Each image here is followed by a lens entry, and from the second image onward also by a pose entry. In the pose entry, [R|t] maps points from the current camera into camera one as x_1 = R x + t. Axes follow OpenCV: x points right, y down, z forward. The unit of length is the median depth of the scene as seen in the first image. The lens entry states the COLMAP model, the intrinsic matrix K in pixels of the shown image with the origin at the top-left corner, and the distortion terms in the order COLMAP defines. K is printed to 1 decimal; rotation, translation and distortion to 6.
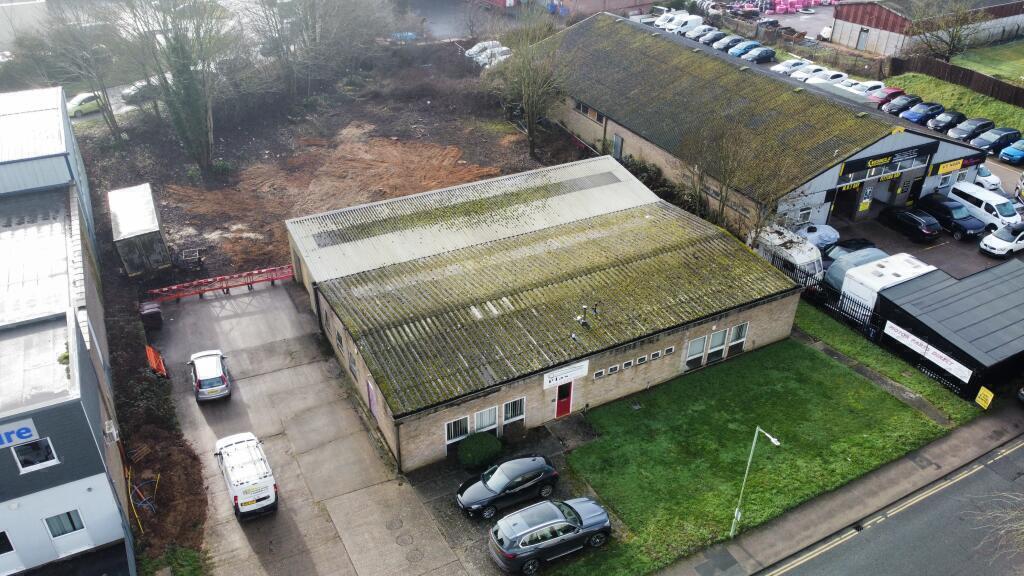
lens RADIAL K [[778.1, 0, 511.6], [0, 778.1, 285.2], [0, 0, 1]] dist [0.003700, -0.013187]
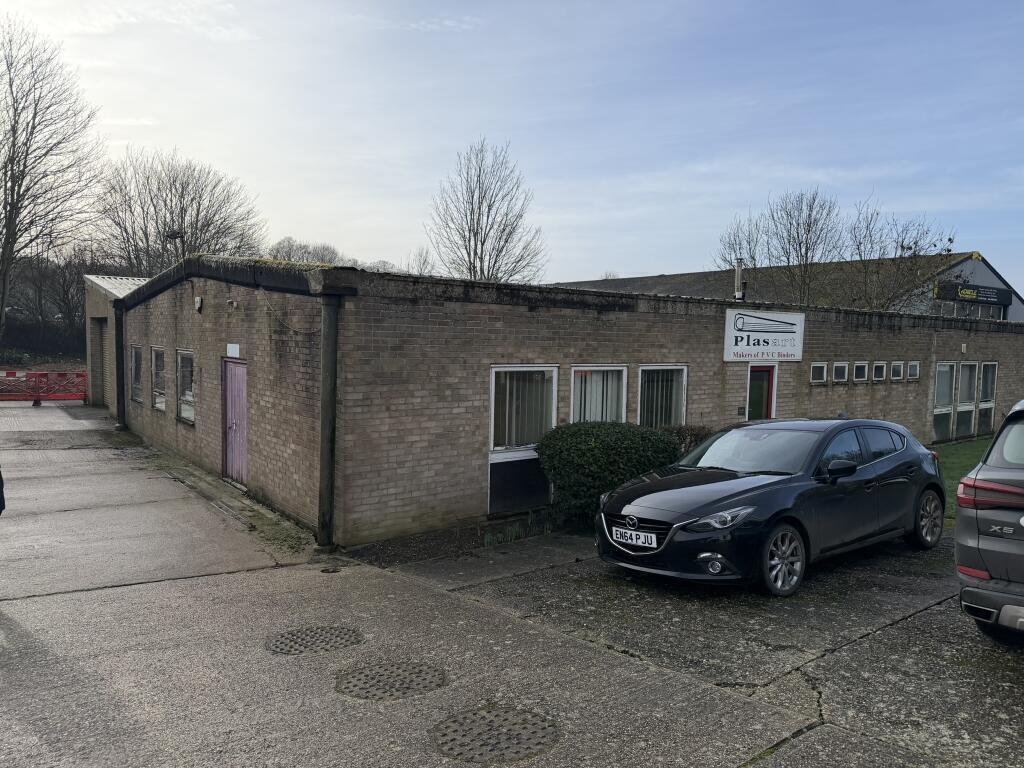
lens RADIAL K [[718.4, 0, 511.3], [0, 718.4, 383.5], [0, 0, 1]] dist [0.045912, -0.053099]
pose [[0.984878, -0.004815, 0.173180, -0.107903], [0.084984, 0.884511, -0.458713, 0.266407], [-0.150971, 0.466494, 0.871545, 0.656428]]
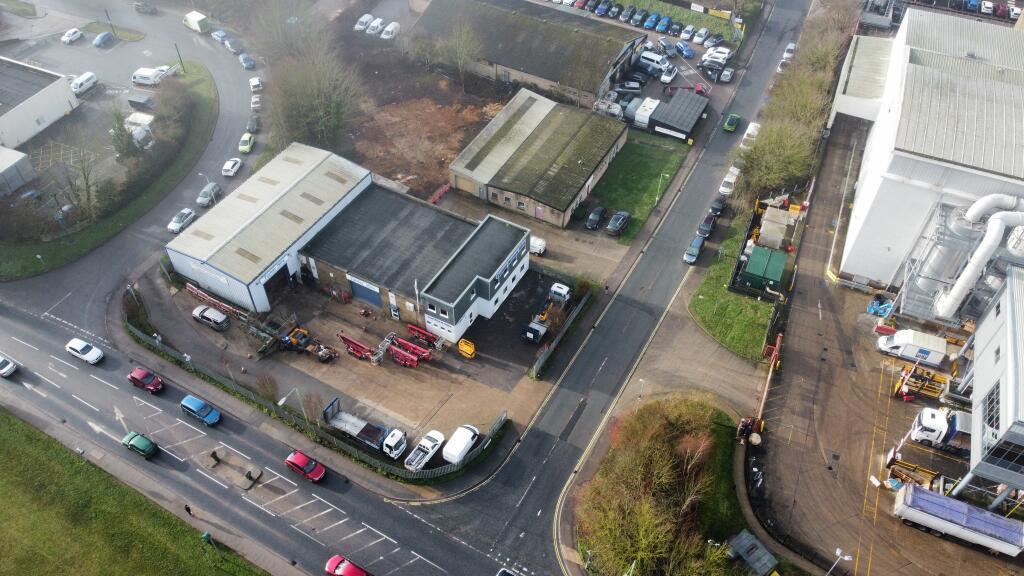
lens RADIAL K [[778.1, 0, 511.3], [0, 778.1, 288.4], [0, 0, 1]] dist [0.003700, -0.013187]
pose [[0.829772, -0.411920, 0.376565, -1.395764], [0.294244, 0.896218, 0.331986, -0.568352], [-0.474235, -0.164670, 0.864861, -1.458753]]
